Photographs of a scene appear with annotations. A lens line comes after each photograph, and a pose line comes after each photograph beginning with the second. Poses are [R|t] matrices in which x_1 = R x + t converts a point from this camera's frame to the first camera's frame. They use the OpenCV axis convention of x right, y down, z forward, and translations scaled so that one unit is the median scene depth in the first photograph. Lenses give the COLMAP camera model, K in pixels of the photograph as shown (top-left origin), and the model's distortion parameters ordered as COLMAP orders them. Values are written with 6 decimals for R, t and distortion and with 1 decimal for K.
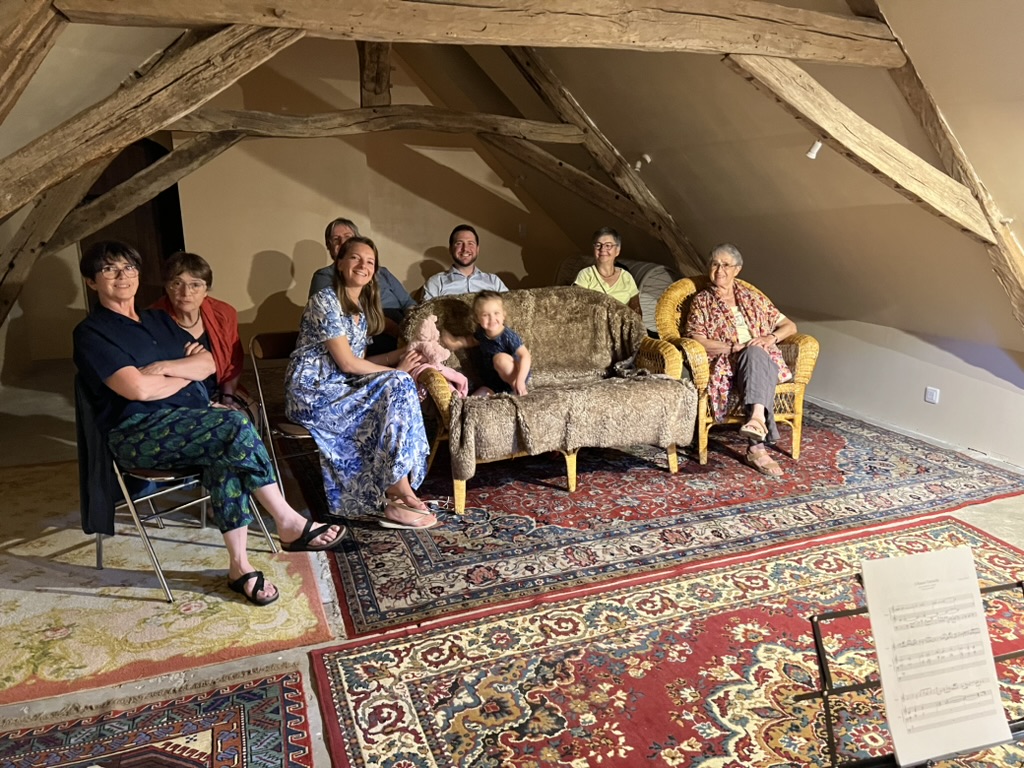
lens RADIAL K [[789.1, 0, 511.0], [0, 789.1, 387.5], [0, 0, 1]] dist [-0.017259, -0.008542]
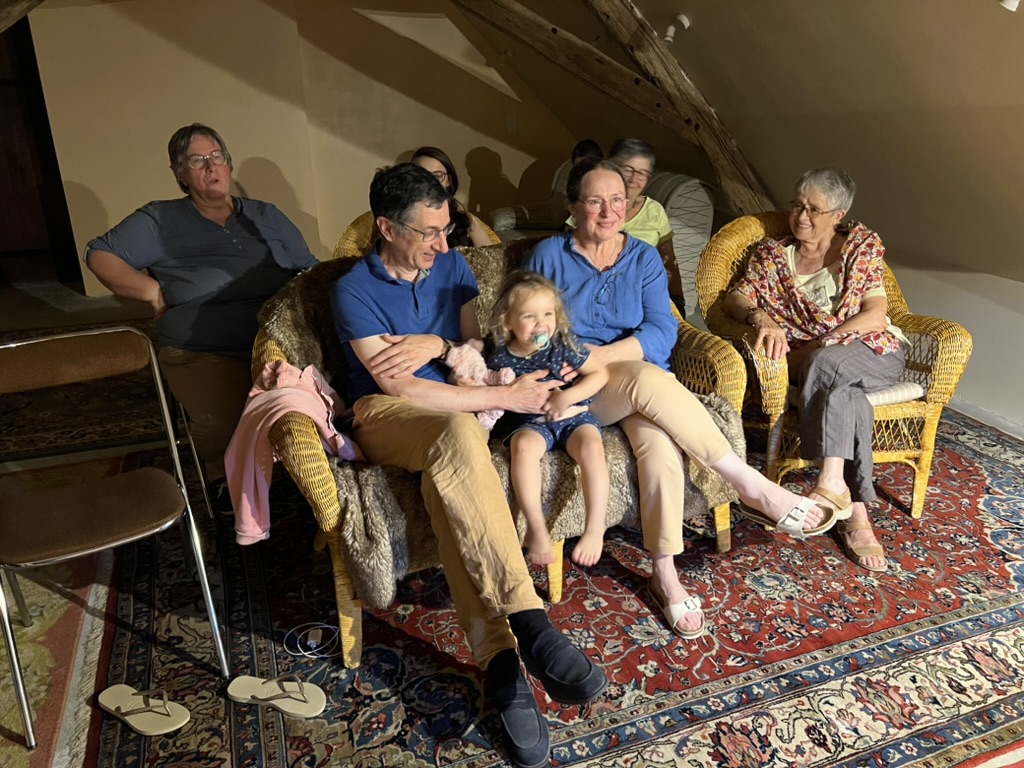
lens RADIAL K [[789.1, 0, 514.3], [0, 789.1, 379.4], [0, 0, 1]] dist [-0.017259, -0.008542]
pose [[0.999970, 0.002006, -0.007529, 0.049175], [-0.001030, 0.991846, 0.127439, -0.104762], [0.007724, -0.127427, 0.991818, 0.420407]]
